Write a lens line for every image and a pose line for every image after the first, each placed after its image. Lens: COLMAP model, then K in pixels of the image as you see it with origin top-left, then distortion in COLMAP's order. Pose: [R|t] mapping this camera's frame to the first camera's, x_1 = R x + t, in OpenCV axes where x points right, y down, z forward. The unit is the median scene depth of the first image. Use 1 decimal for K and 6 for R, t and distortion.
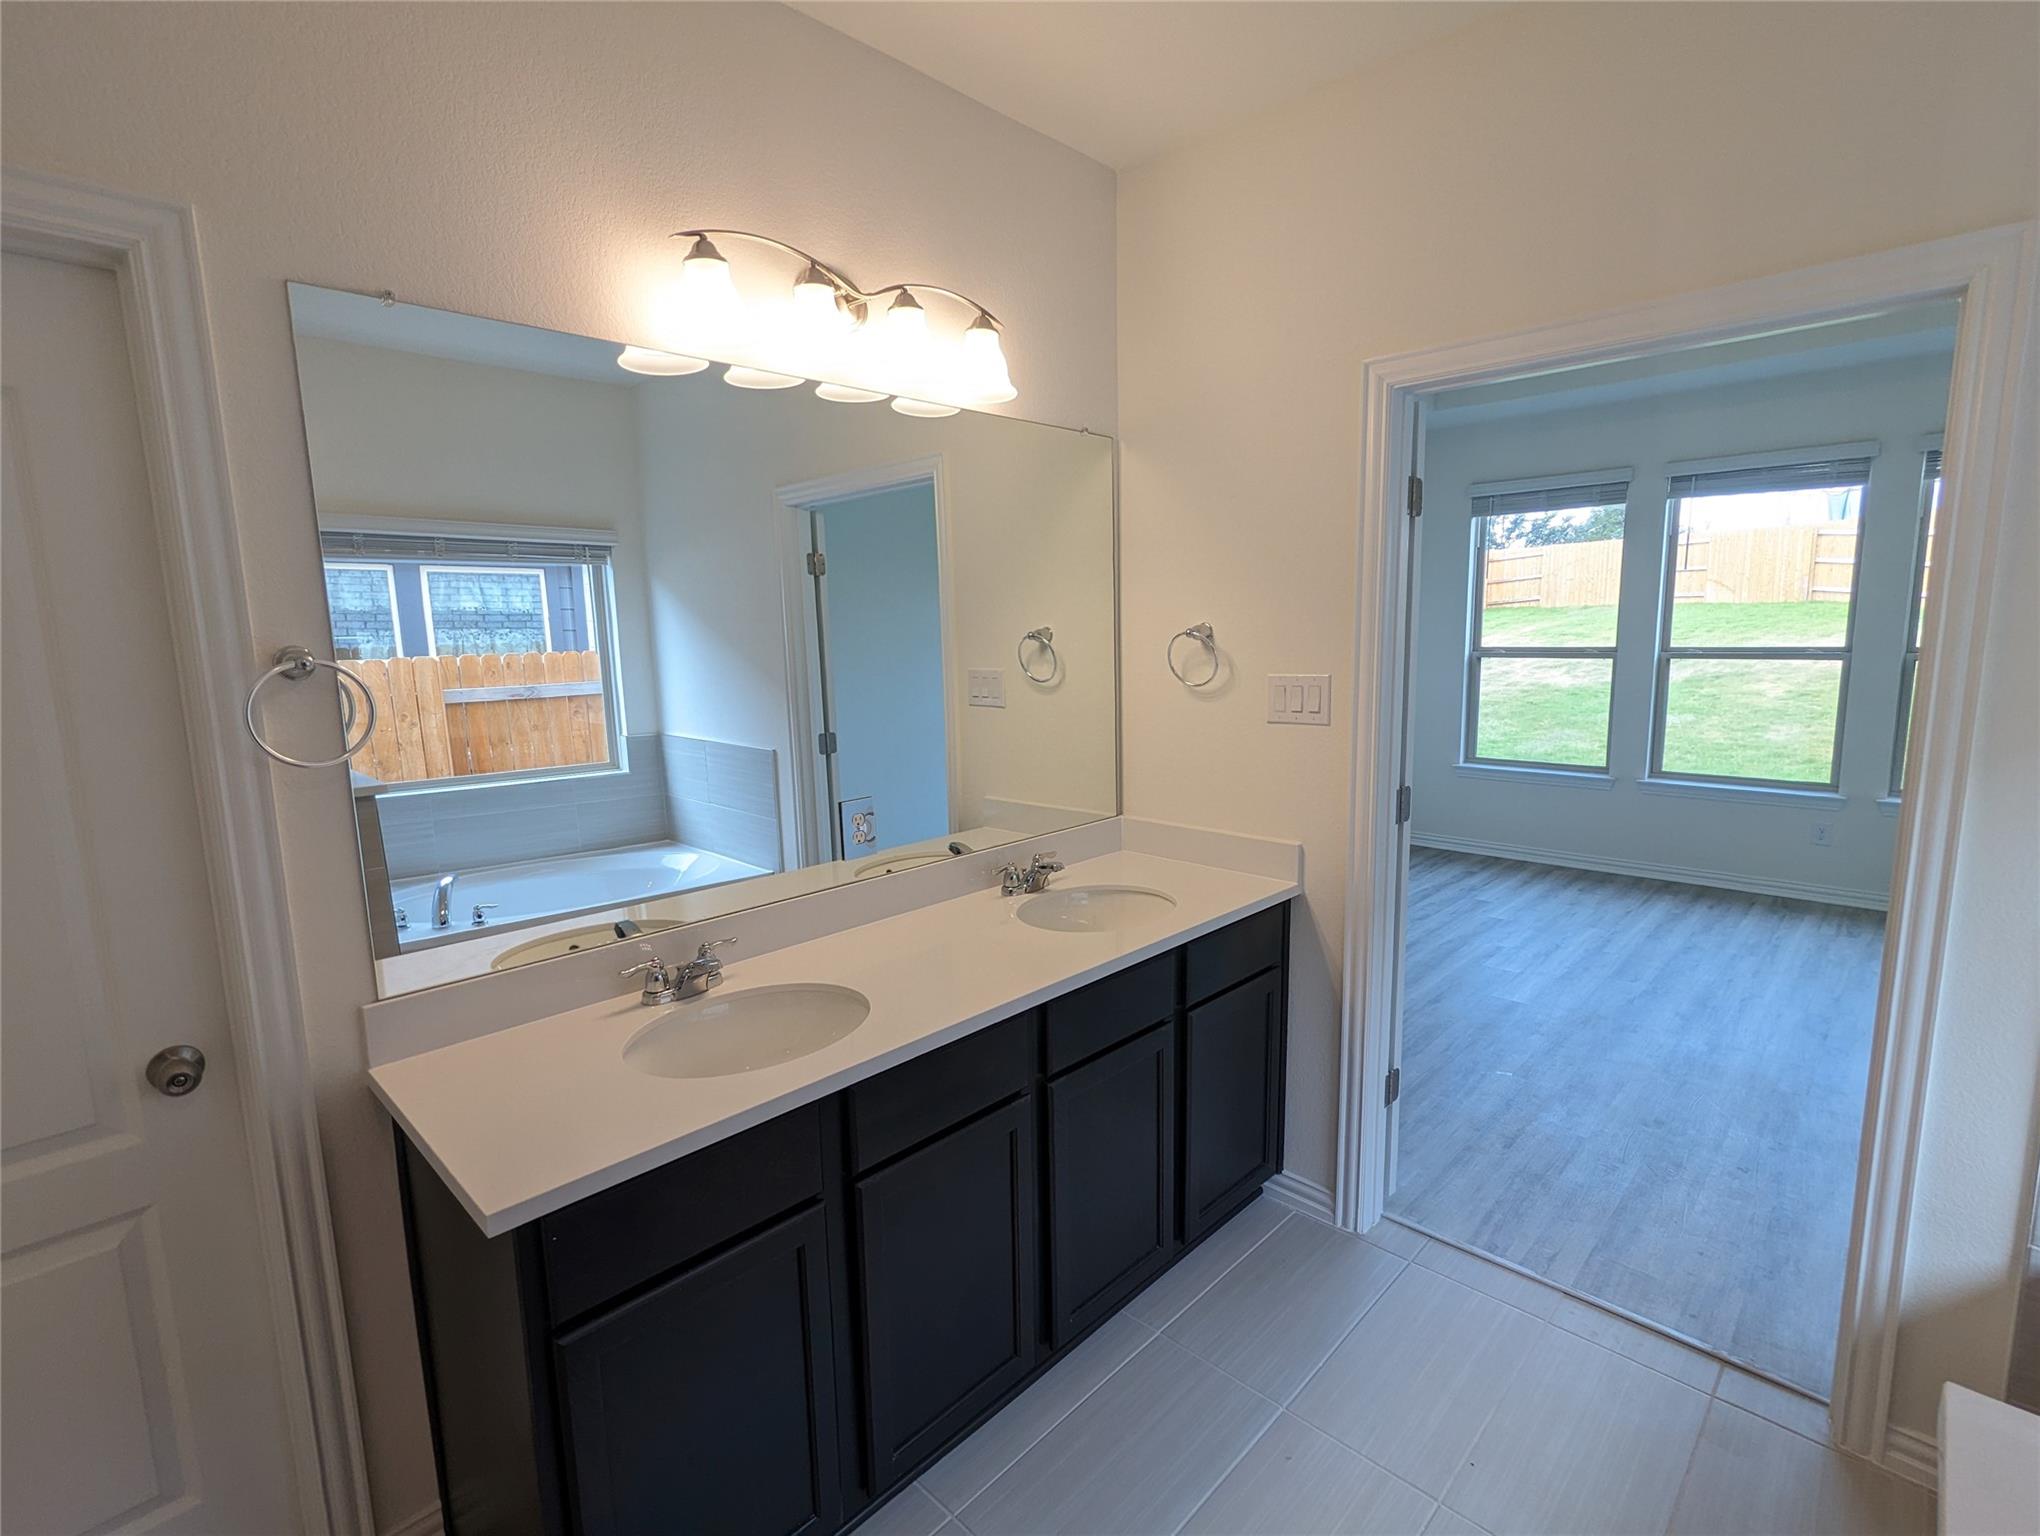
lens RADIAL K [[970.2, 0, 1024.7], [0, 970.2, 768.7], [0, 0, 1]] dist [-0.002028, 0.002020]
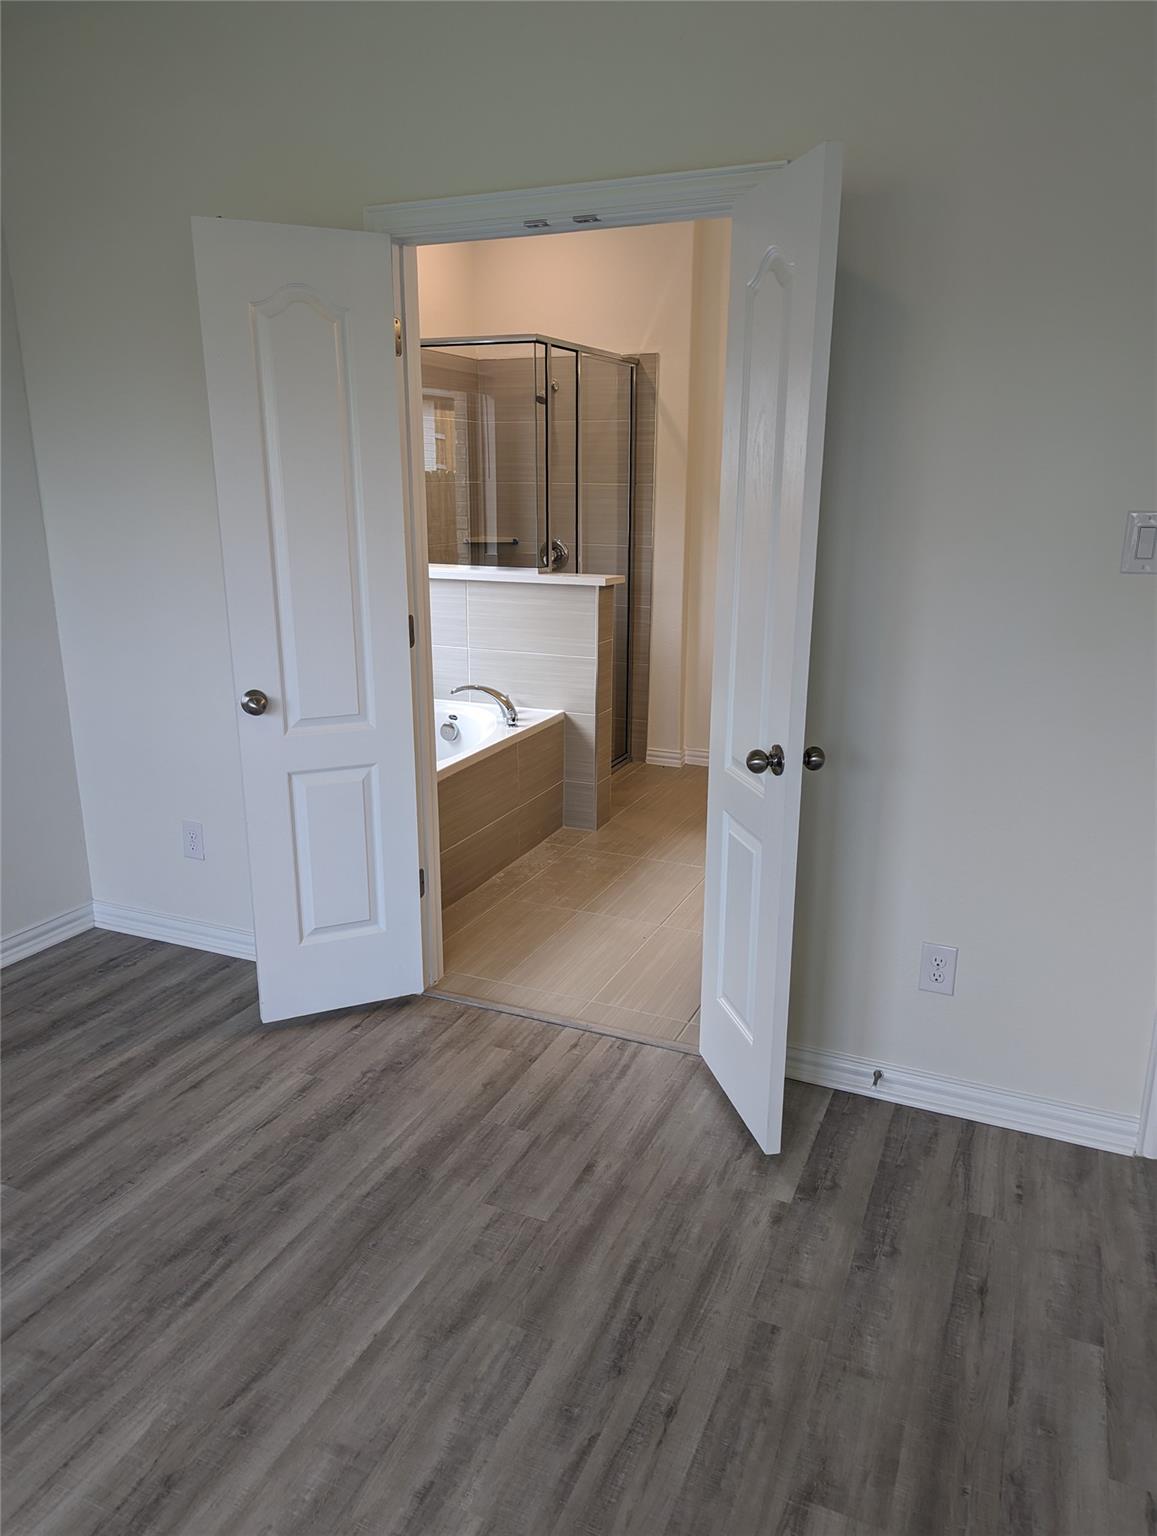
lens RADIAL K [[1082.4, 0, 584.7], [0, 1082.4, 766.8], [0, 0, 1]] dist [0.038398, -0.024227]
pose [[-0.938742, 0.102649, -0.328977, 0.460297], [-0.039159, 0.916654, 0.397760, -0.145108], [0.342388, 0.386276, -0.856482, 0.986159]]
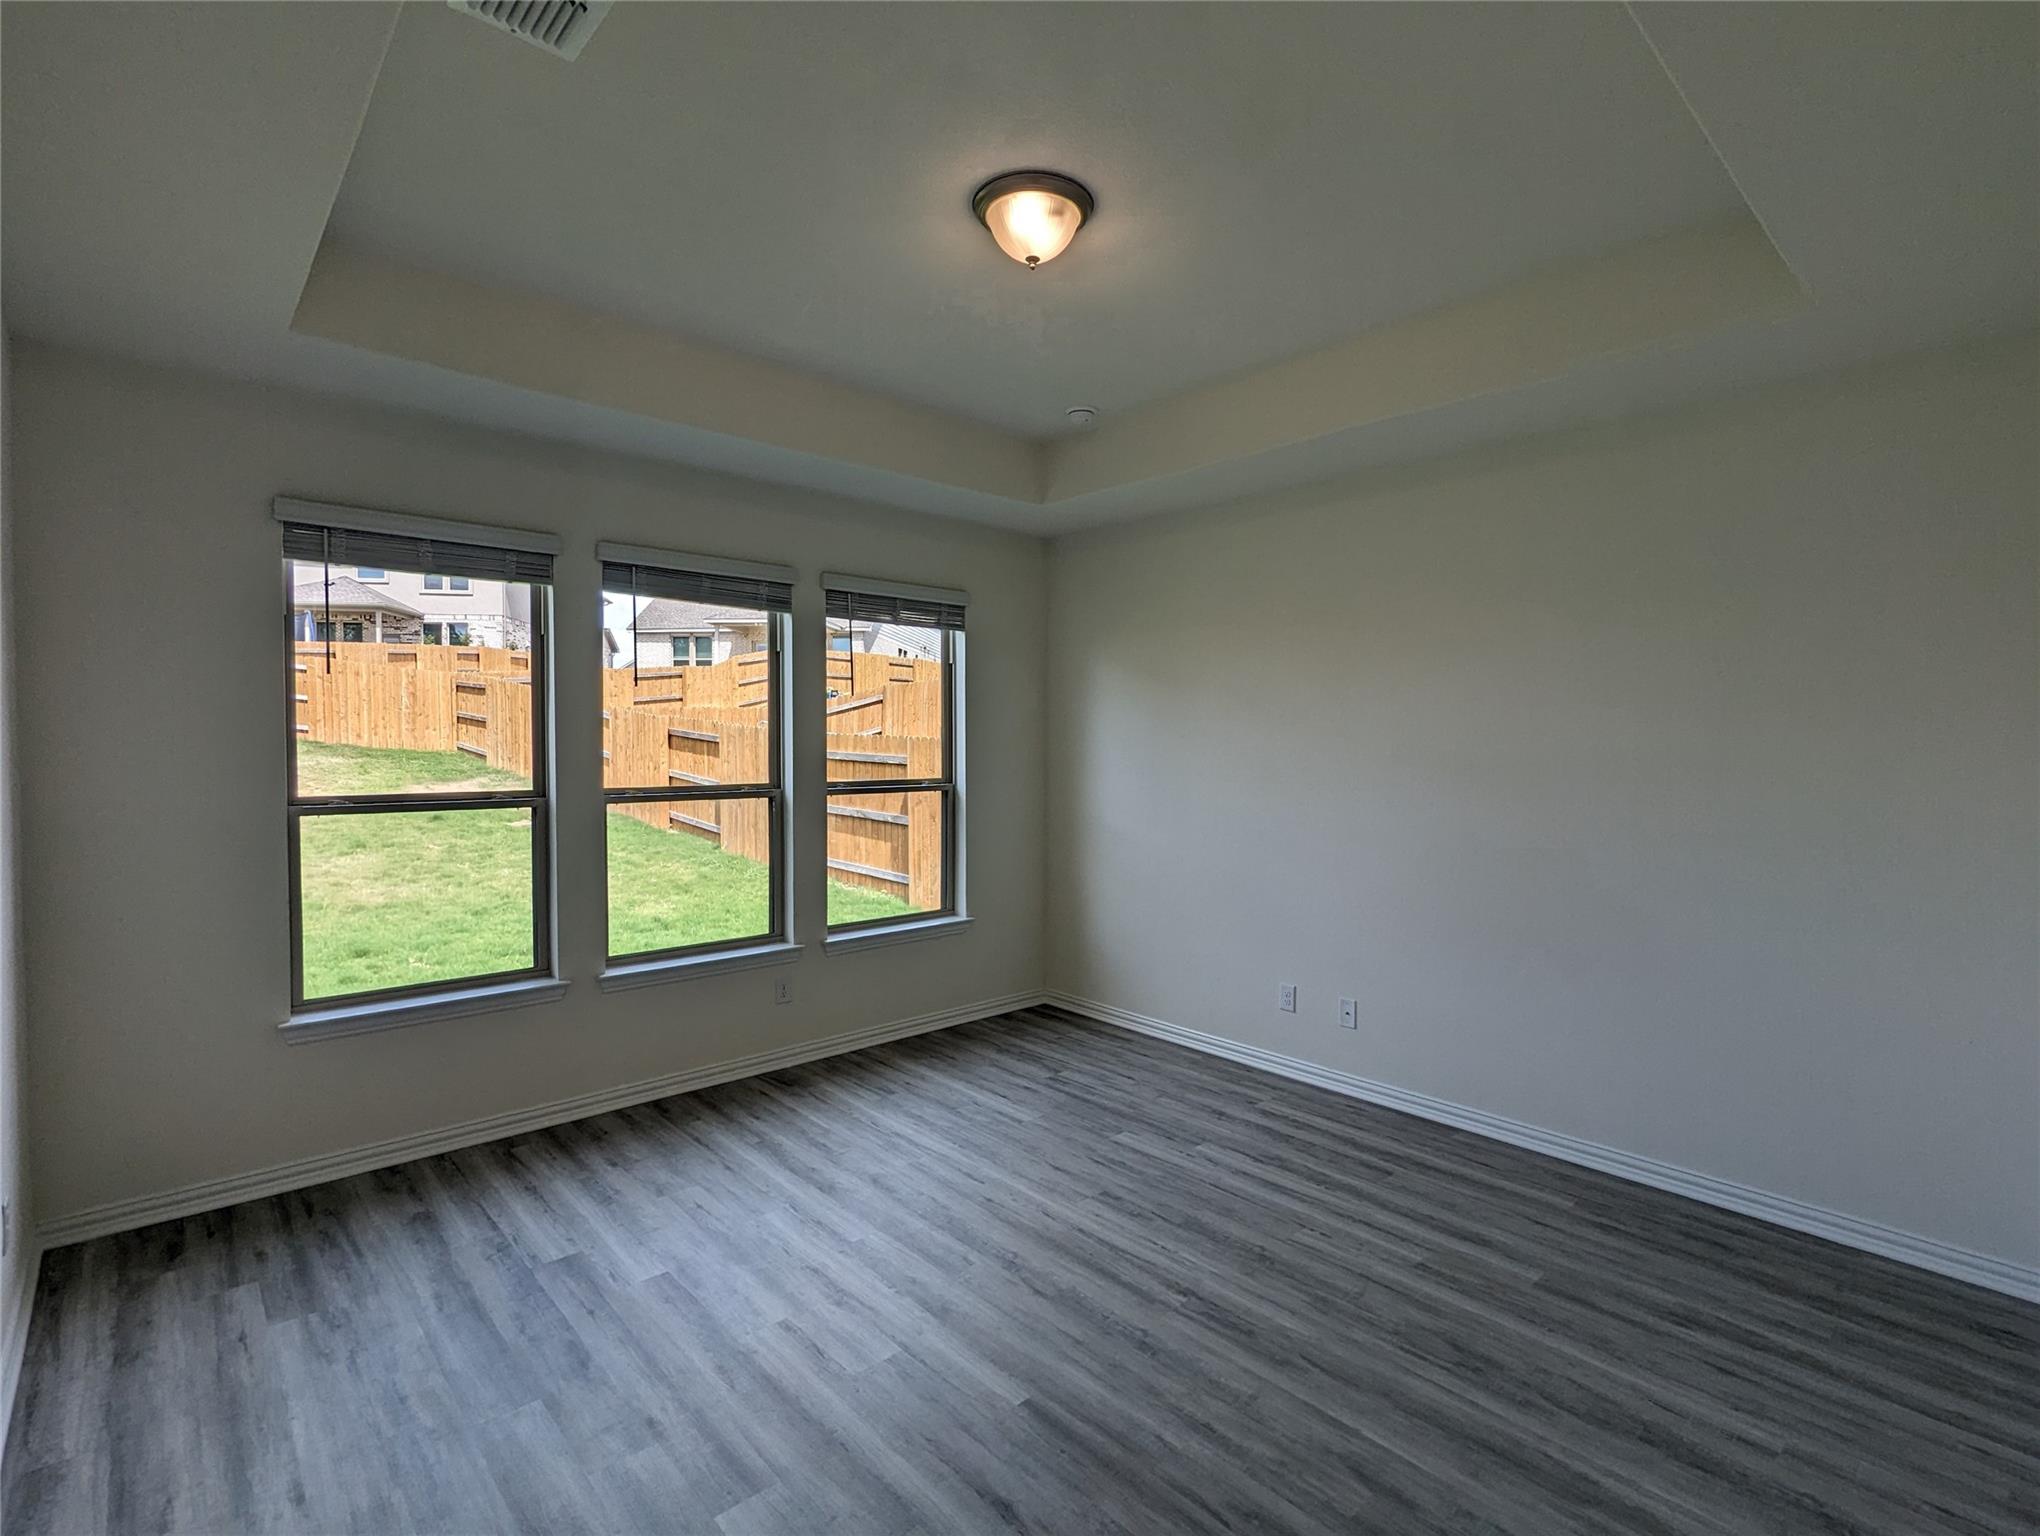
lens RADIAL K [[970.2, 0, 1023.6], [0, 970.2, 774.0], [0, 0, 1]] dist [-0.002028, 0.002020]
pose [[0.068150, -0.016348, 0.997541, -0.060097], [0.140469, 0.990063, 0.006629, -0.117312], [-0.987737, 0.139671, 0.069769, 0.765147]]
